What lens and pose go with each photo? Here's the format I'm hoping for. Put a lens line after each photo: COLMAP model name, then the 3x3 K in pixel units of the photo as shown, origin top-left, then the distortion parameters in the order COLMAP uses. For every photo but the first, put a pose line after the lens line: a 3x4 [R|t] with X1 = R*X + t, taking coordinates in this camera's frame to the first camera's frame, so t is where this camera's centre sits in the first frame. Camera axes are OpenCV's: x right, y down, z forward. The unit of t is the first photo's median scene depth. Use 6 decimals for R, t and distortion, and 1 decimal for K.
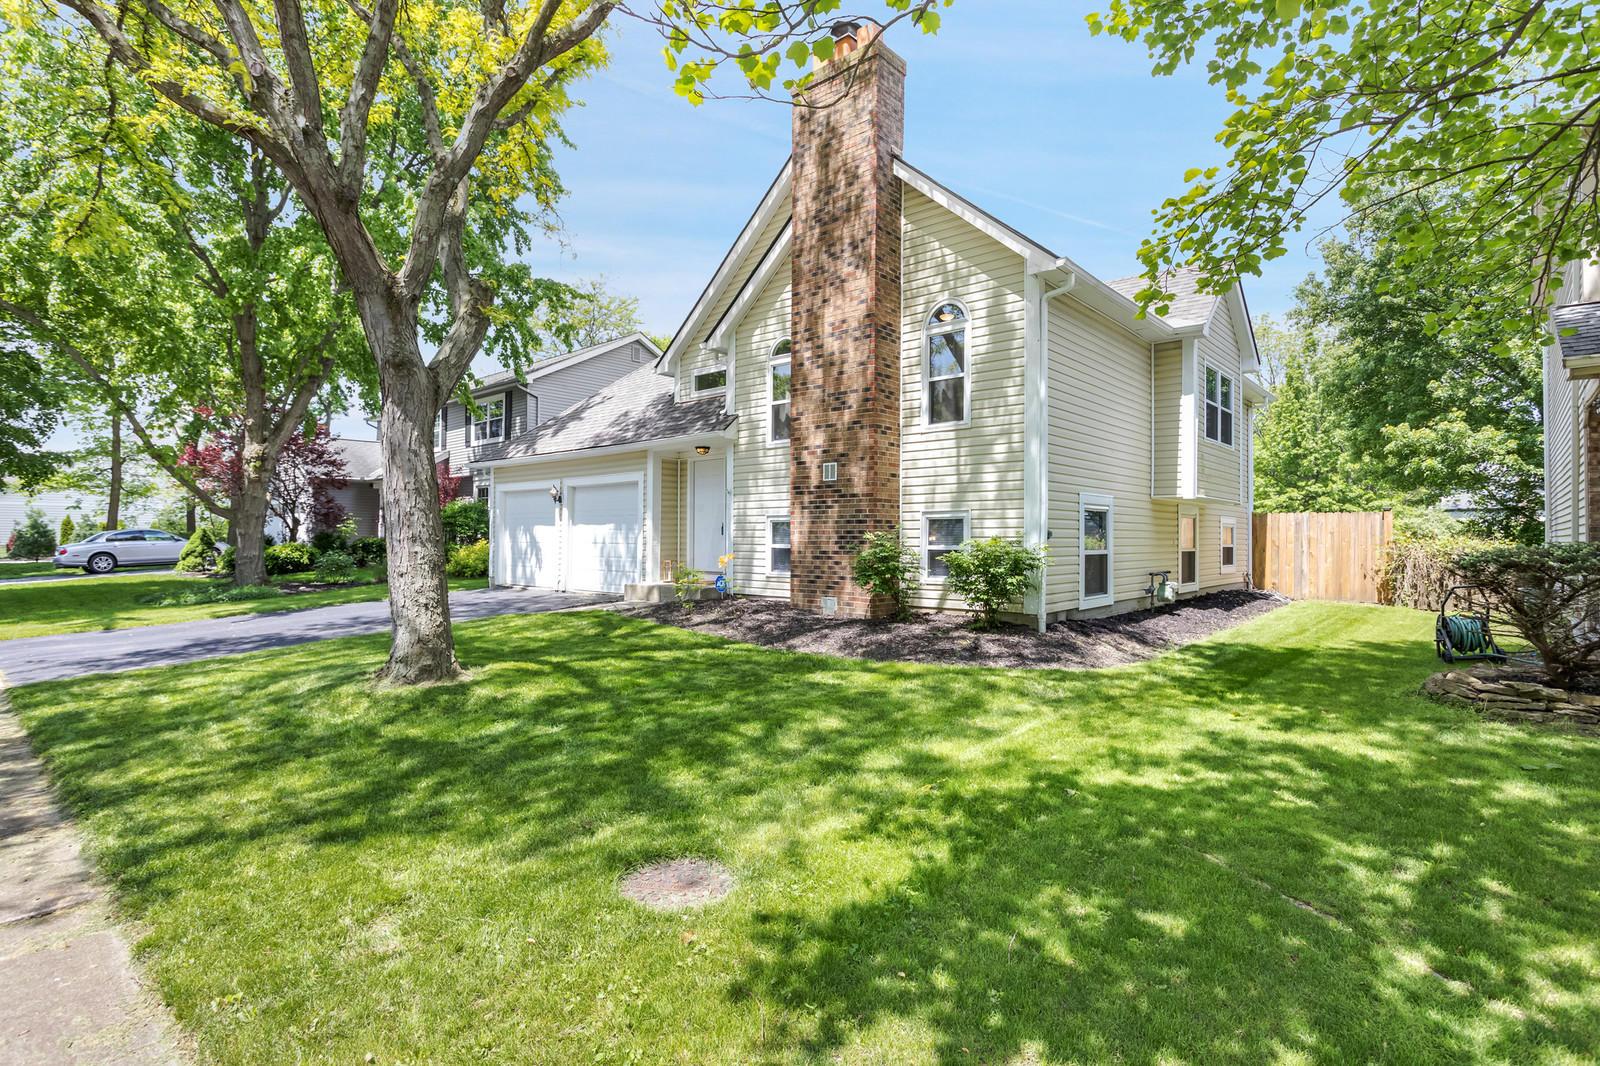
lens RADIAL K [[807.6, 0, 794.5], [0, 807.6, 527.5], [0, 0, 1]] dist [0.002929, 0.002067]
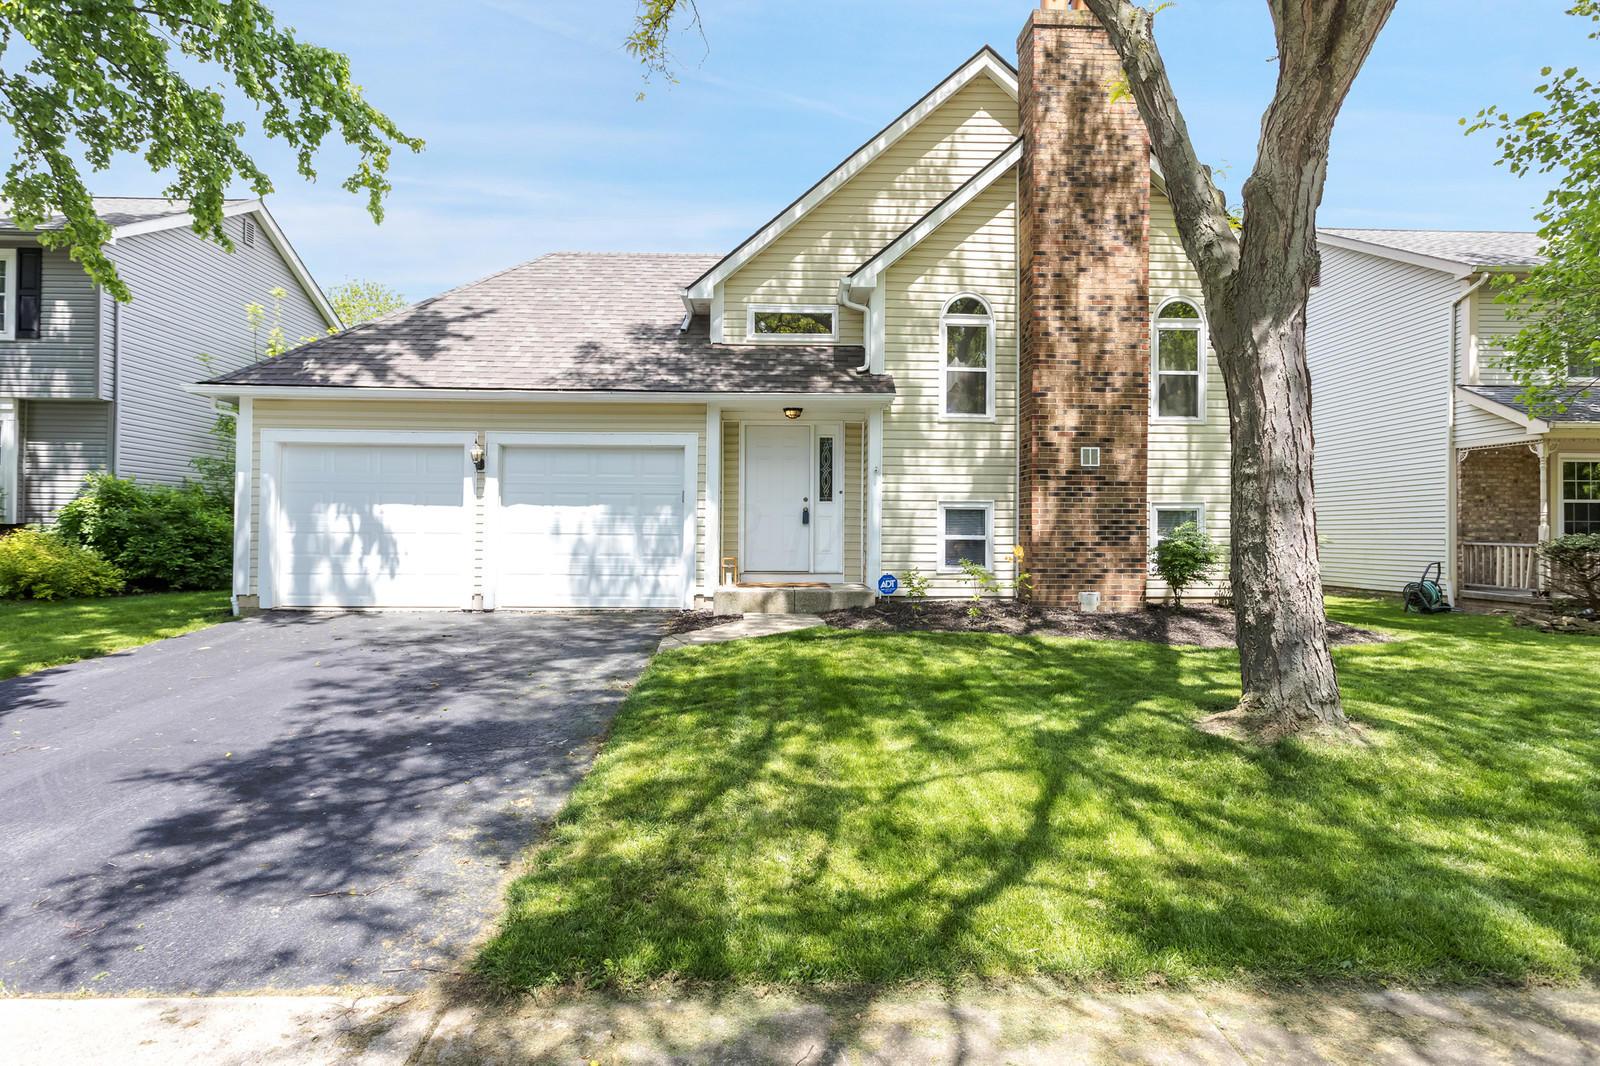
lens RADIAL K [[854.3, 0, 798.2], [0, 854.3, 535.7], [0, 0, 1]] dist [0.002640, 0.000385]
pose [[0.712092, -0.000441, 0.702086, -0.869968], [-0.013598, 0.999804, 0.014420, 0.011828], [-0.701954, -0.019815, 0.711947, 0.527954]]
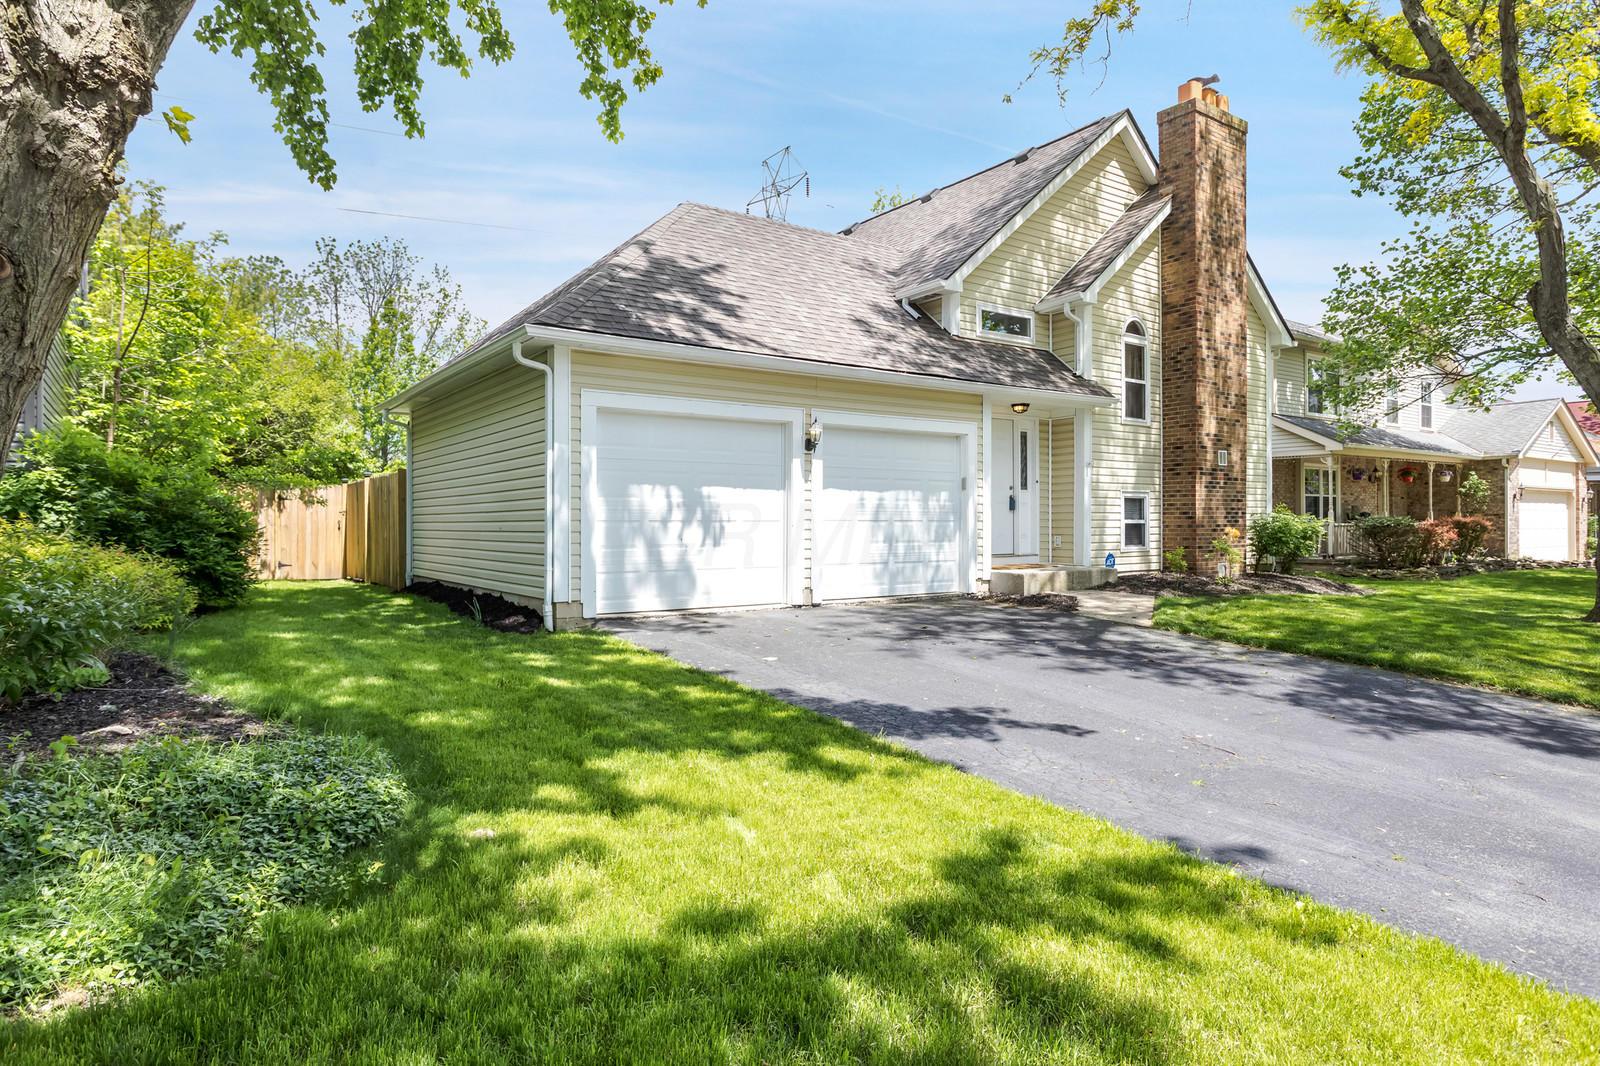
lens RADIAL K [[898.7, 0, 801.1], [0, 898.7, 533.2], [0, 0, 1]] dist [0.004666, 0.001109]
pose [[0.222235, -0.012293, 0.974916, -1.366347], [-0.008511, 0.999858, 0.014547, 0.028119], [-0.974956, -0.011531, 0.222099, 1.291426]]
